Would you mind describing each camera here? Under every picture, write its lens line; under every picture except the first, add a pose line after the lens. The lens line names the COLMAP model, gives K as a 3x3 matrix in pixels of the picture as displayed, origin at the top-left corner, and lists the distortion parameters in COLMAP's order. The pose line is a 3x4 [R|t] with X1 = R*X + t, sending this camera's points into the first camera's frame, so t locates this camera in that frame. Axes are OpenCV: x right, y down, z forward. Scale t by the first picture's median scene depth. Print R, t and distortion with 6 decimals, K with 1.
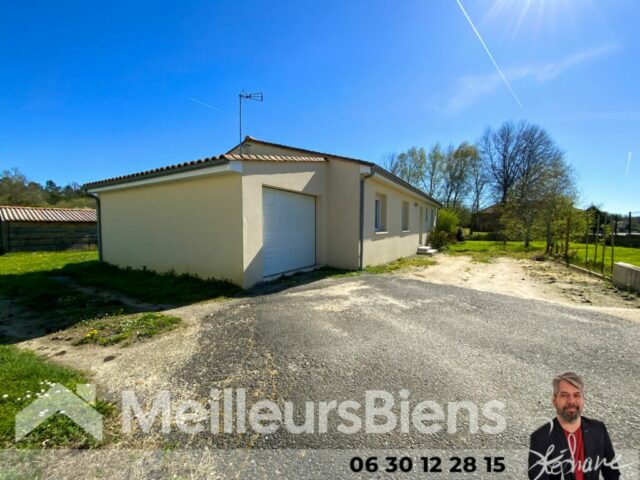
lens RADIAL K [[262.5, 0, 319.4], [0, 262.5, 239.7], [0, 0, 1]] dist [0.021906, -0.021645]
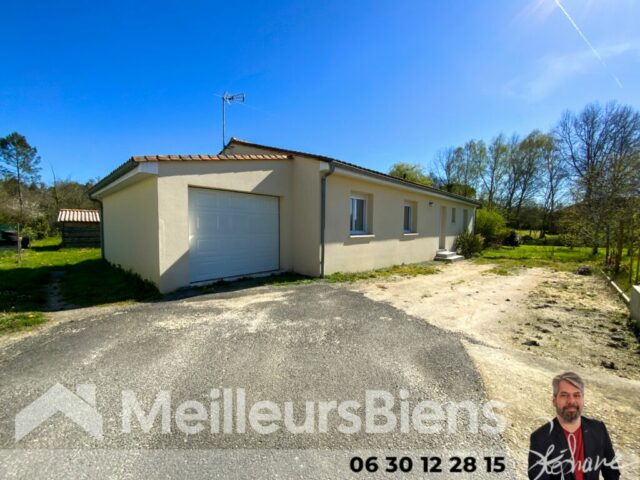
lens RADIAL K [[262.5, 0, 319.4], [0, 262.5, 239.7], [0, 0, 1]] dist [0.021906, -0.021645]
pose [[0.977968, 0.015061, -0.208211, 0.162685], [-0.015565, 0.999879, -0.000784, -0.006652], [0.208174, 0.004007, 0.978084, 0.056036]]
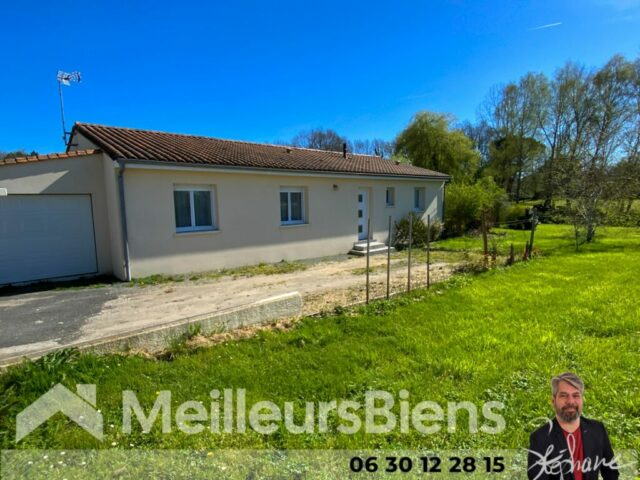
lens RADIAL K [[363.1, 0, 319.0], [0, 363.1, 236.1], [0, 0, 1]] dist [0.002633, -0.000018]
pose [[0.957774, 0.009146, -0.287375, 0.527365], [0.005508, 0.998727, 0.050144, -0.041014], [0.287468, -0.049610, 0.956505, 0.030680]]
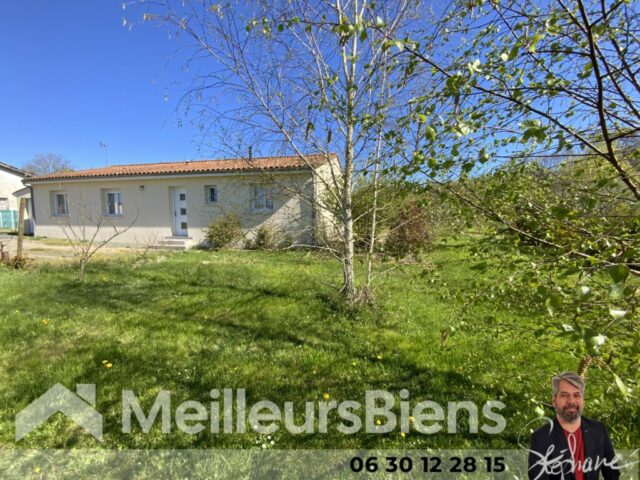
lens RADIAL K [[271.3, 0, 319.7], [0, 271.3, 239.0], [0, 0, 1]] dist [0.012464, -0.012643]
pose [[0.282729, 0.080002, -0.955858, 1.199416], [-0.047446, 0.996462, 0.069367, -0.045100], [0.958026, 0.025739, 0.285524, 1.122691]]
